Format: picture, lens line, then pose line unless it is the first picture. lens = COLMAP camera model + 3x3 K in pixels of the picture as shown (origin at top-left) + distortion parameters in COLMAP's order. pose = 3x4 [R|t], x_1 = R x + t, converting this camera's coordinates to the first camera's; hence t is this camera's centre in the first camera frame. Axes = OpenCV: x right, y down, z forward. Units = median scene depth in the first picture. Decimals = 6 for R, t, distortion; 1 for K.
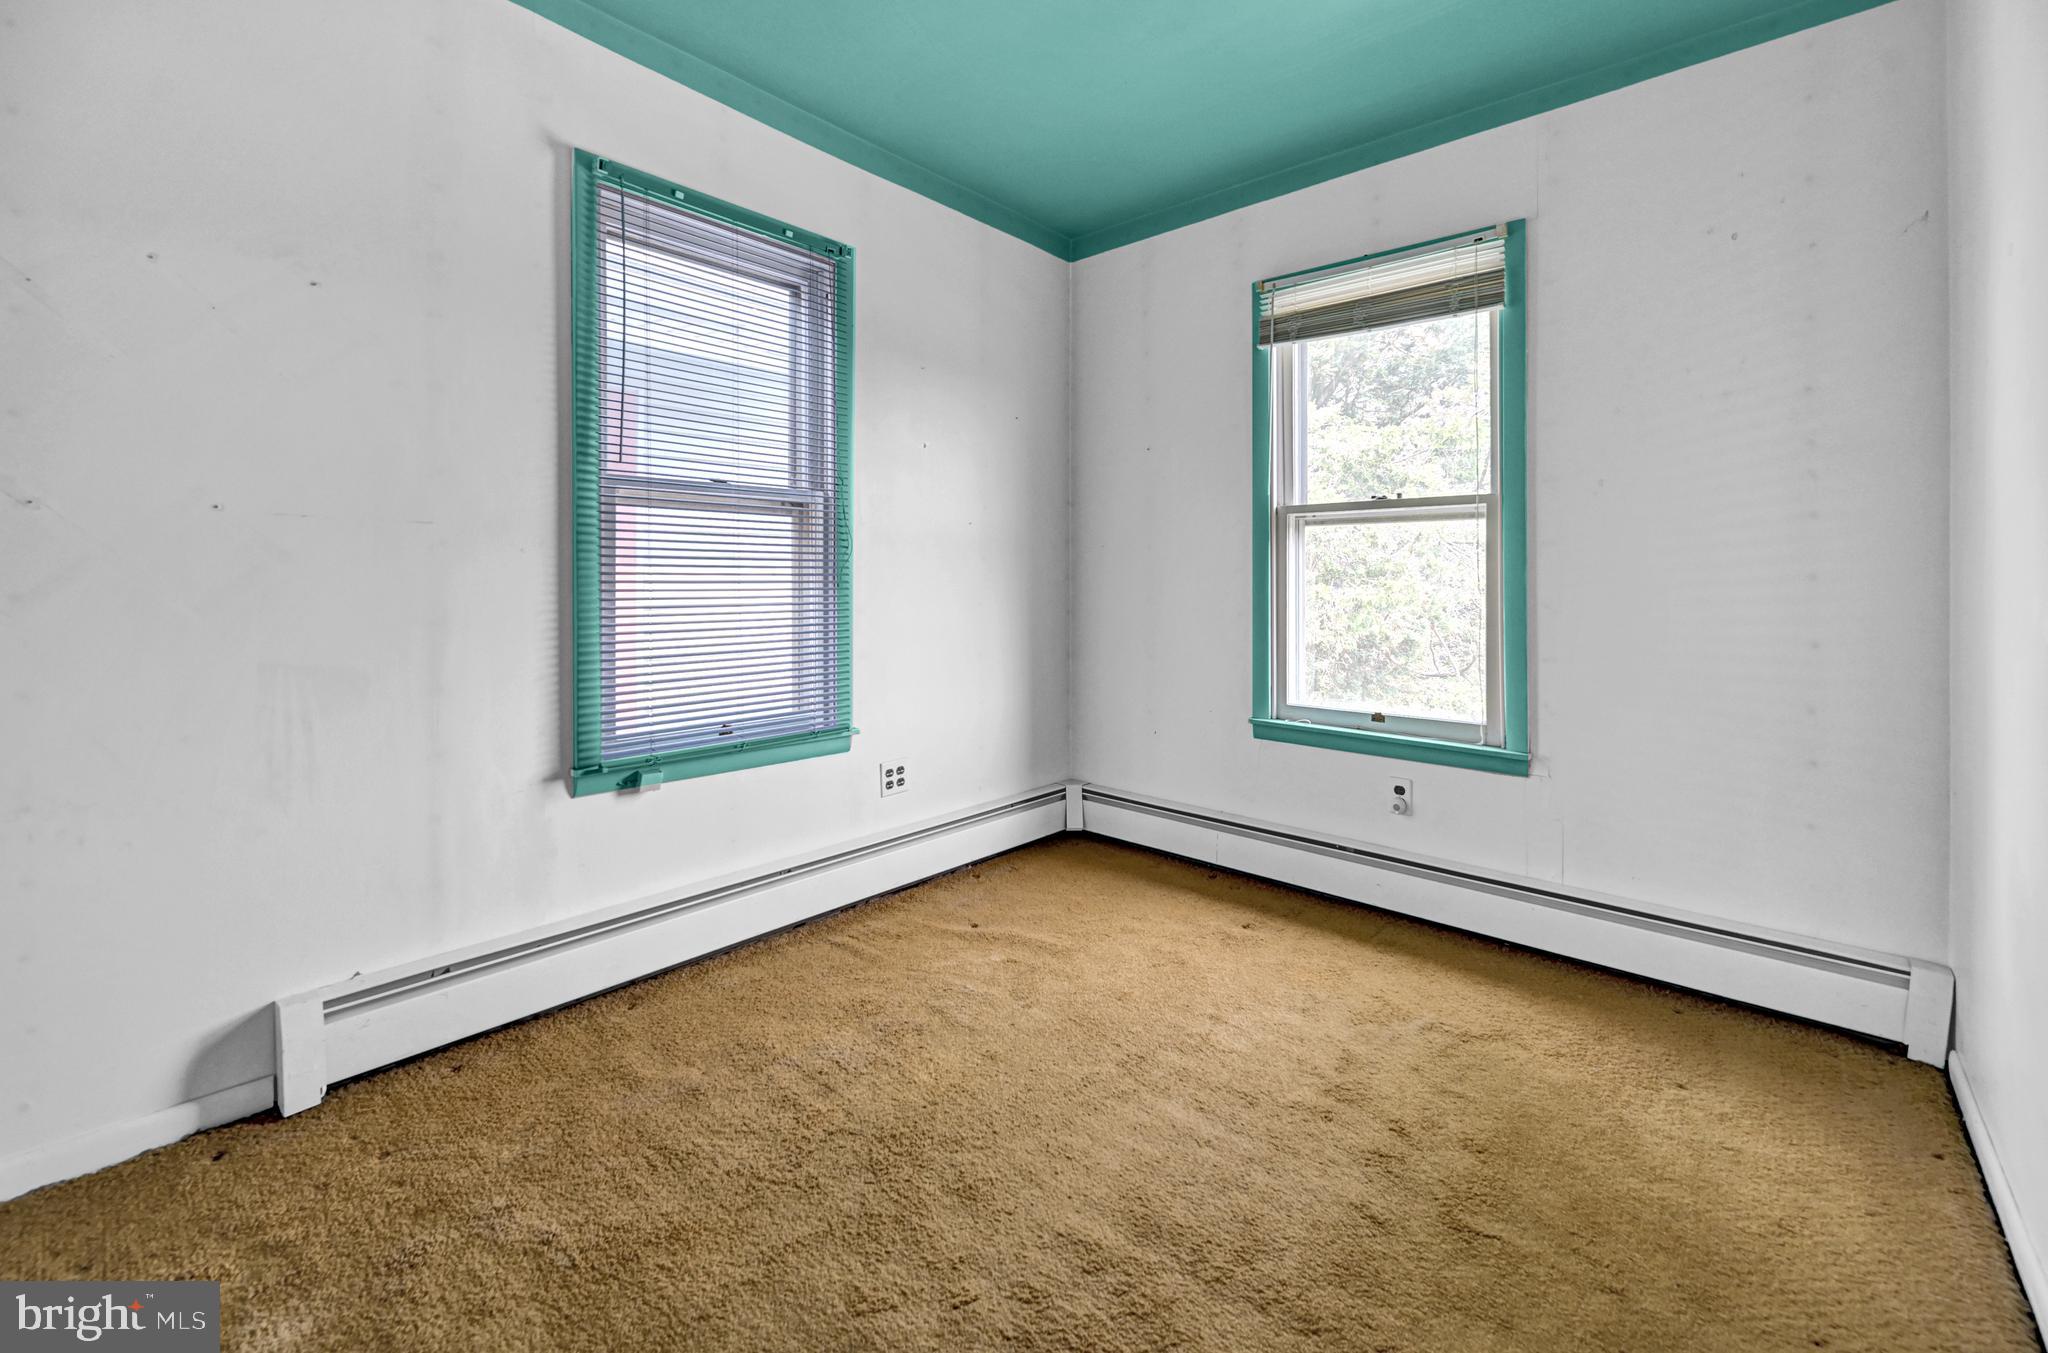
lens RADIAL K [[831.4, 0, 1015.7], [0, 831.4, 588.9], [0, 0, 1]] dist [0.000662, 0.000597]
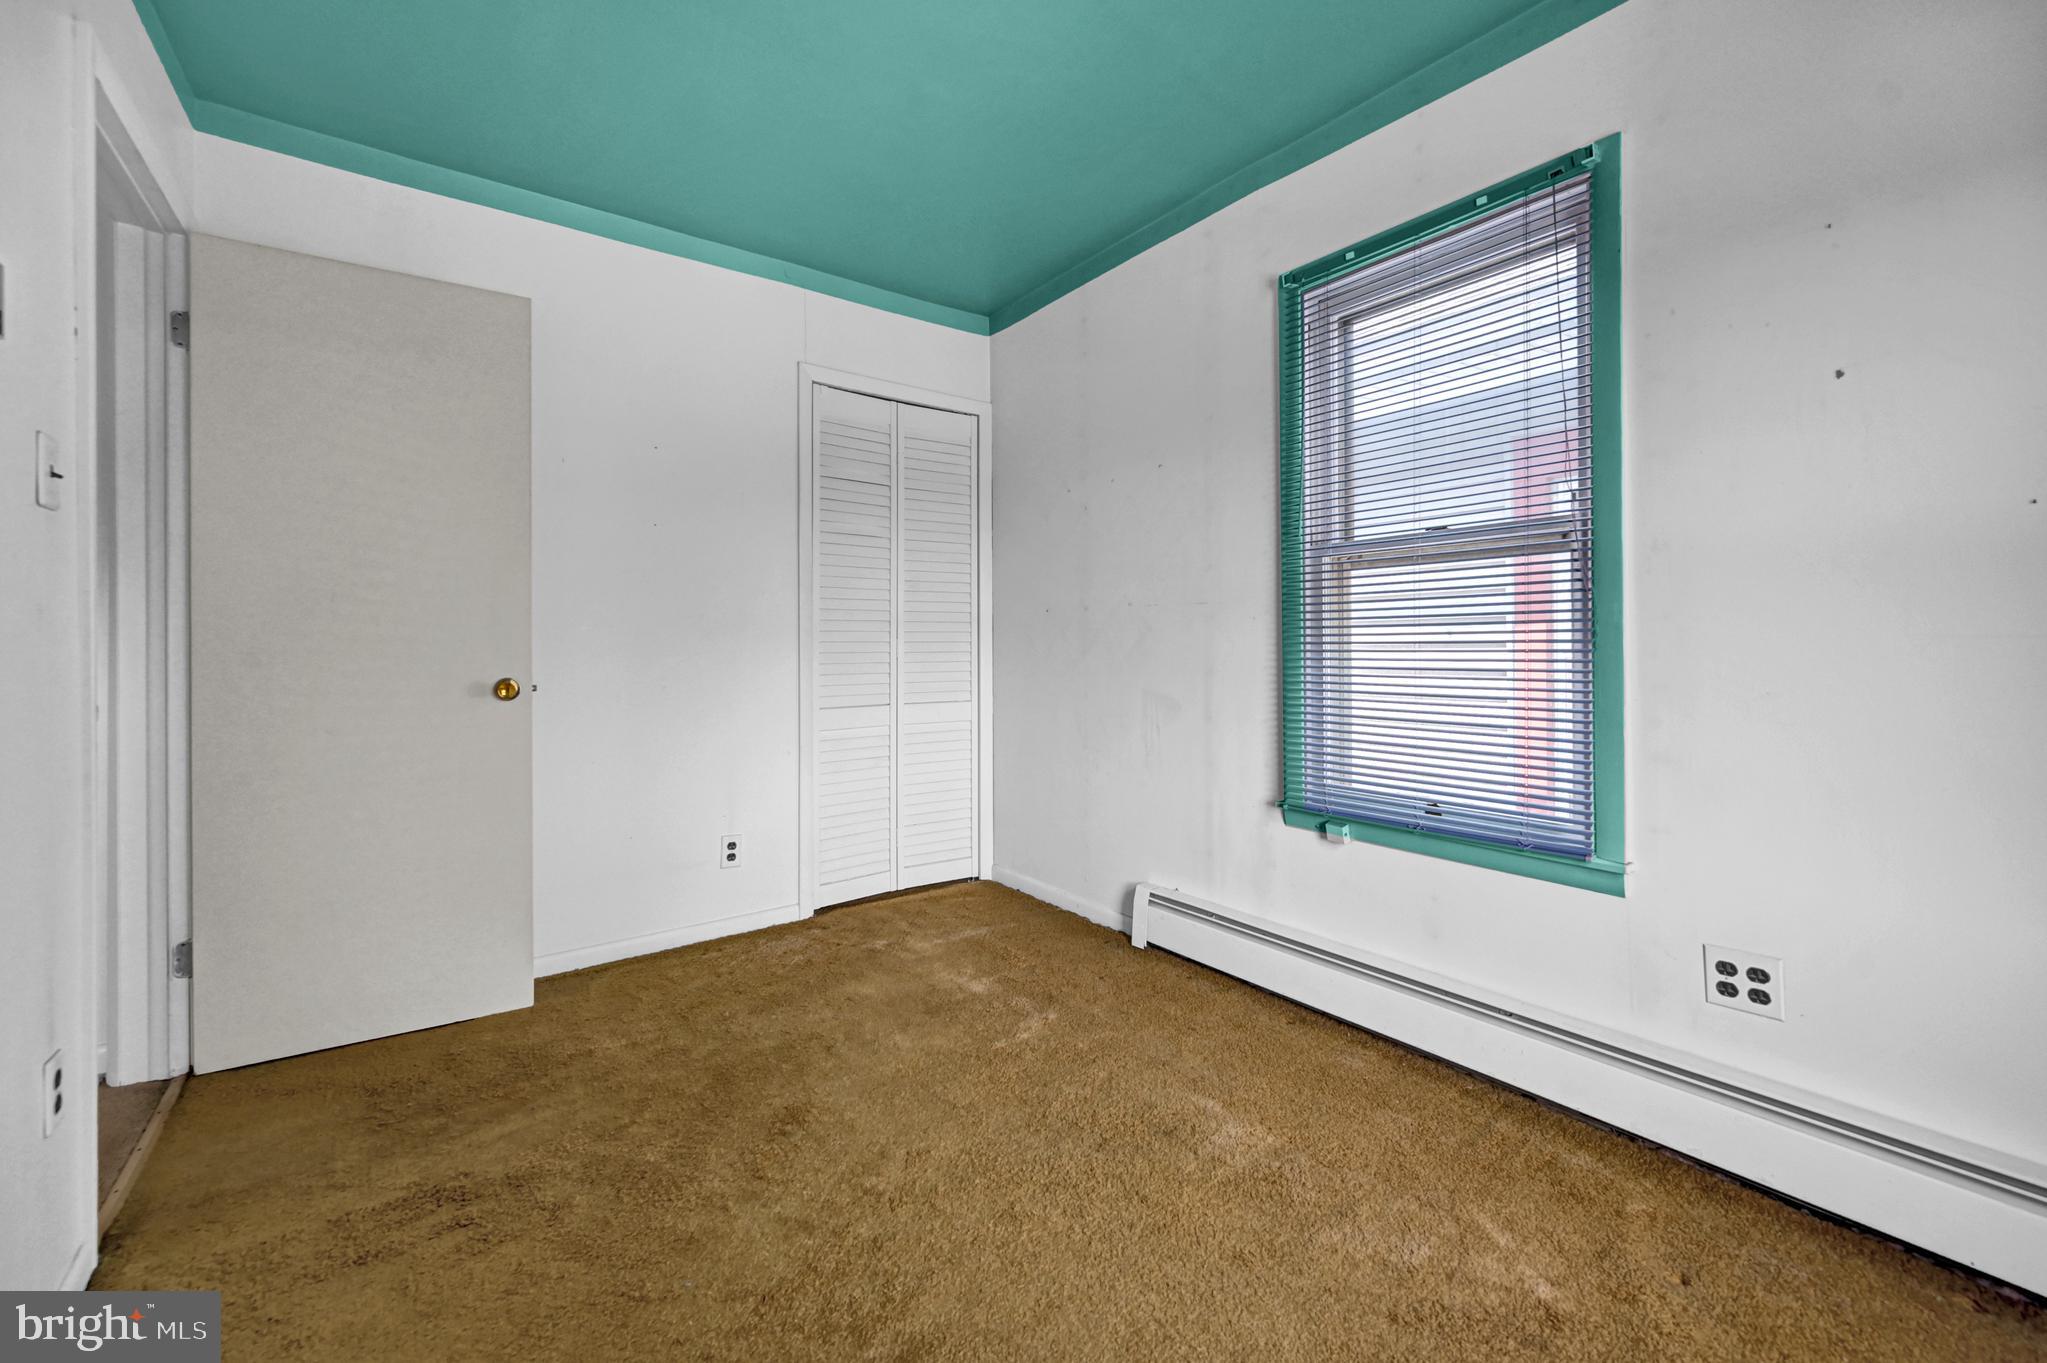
lens RADIAL K [[831.2, 0, 1018.3], [0, 831.2, 642.7], [0, 0, 1]] dist [-0.002182, 0.001731]
pose [[-0.192543, 0.004234, -0.981279, 0.648731], [0.002794, 0.999989, 0.003766, -0.012874], [0.981285, -0.002016, -0.192553, 0.792568]]
